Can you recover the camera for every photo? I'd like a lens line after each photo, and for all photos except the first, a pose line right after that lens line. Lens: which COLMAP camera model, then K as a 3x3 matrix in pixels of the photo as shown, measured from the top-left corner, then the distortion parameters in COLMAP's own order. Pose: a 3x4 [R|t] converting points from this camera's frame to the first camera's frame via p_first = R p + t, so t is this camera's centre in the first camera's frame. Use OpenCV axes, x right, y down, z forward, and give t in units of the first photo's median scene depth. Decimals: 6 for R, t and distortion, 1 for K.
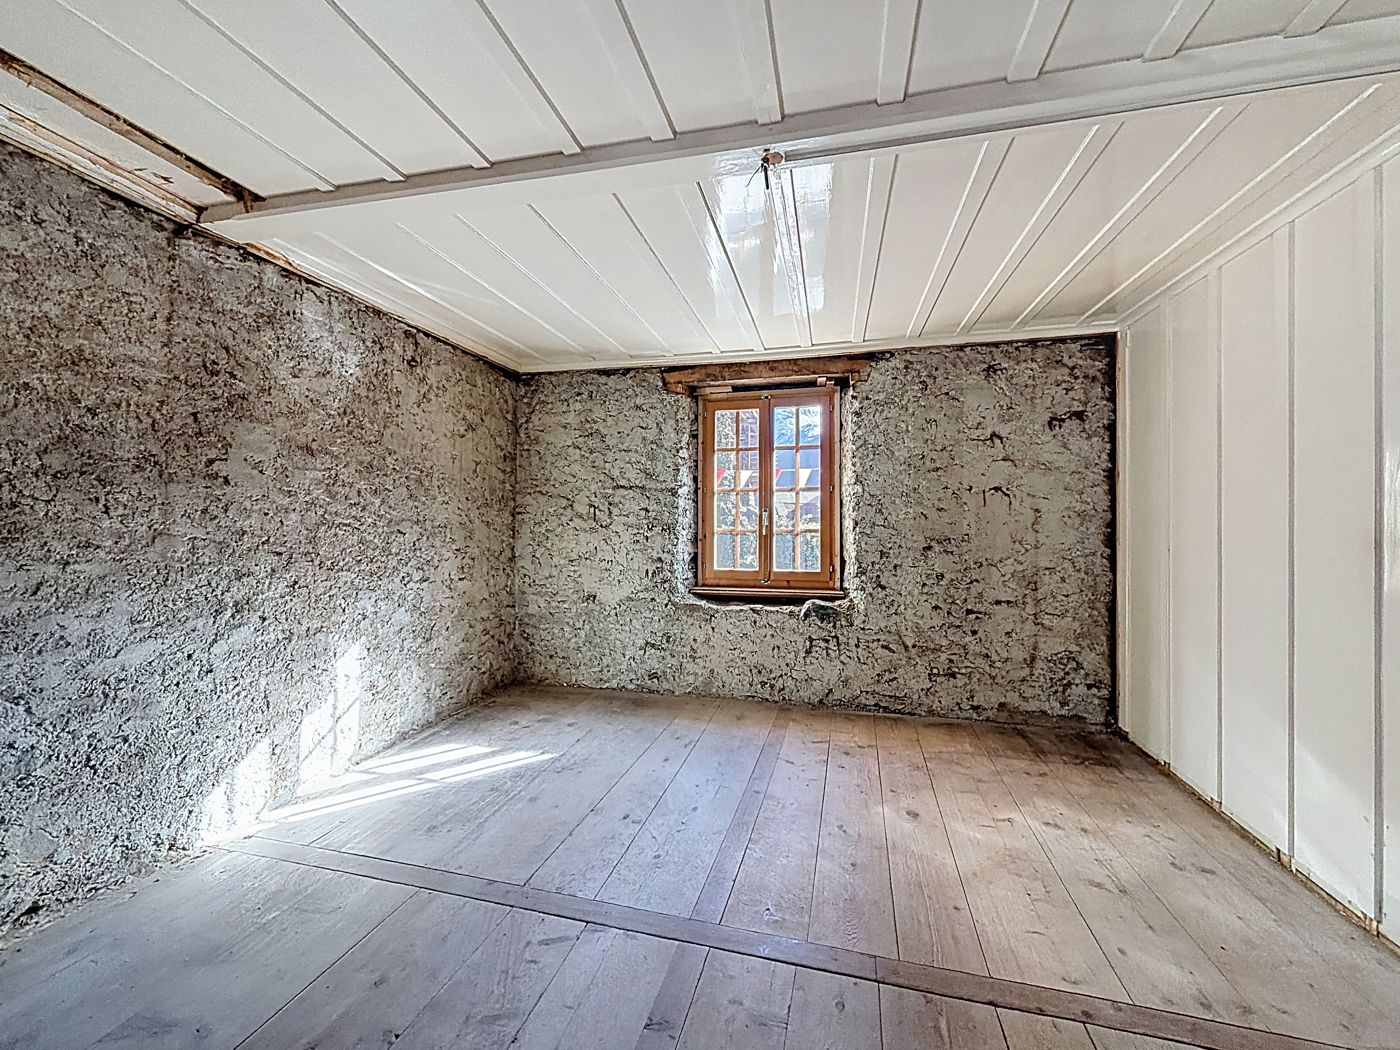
lens RADIAL K [[553.8, 0, 692.6], [0, 553.8, 513.0], [0, 0, 1]] dist [-0.000599, 0.000138]
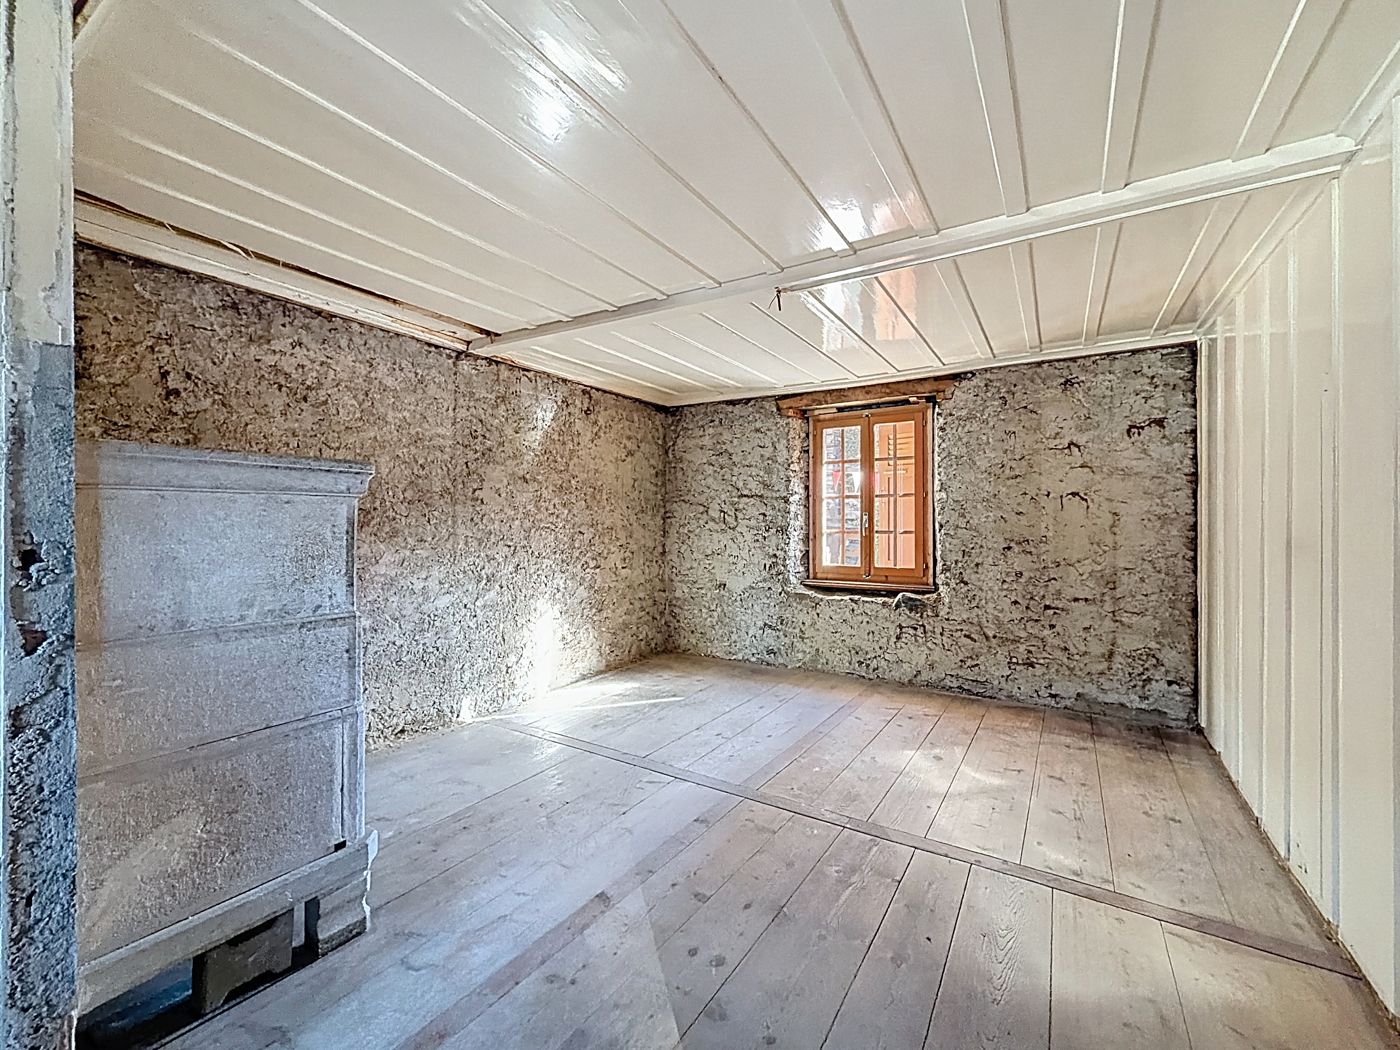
lens RADIAL K [[553.8, 0, 692.6], [0, 553.8, 513.0], [0, 0, 1]] dist [-0.000599, 0.000138]
pose [[0.951126, -0.007789, -0.308705, 0.175868], [0.008187, 0.999966, -0.000007, -0.012768], [0.308694, -0.002521, 0.951158, -0.250607]]
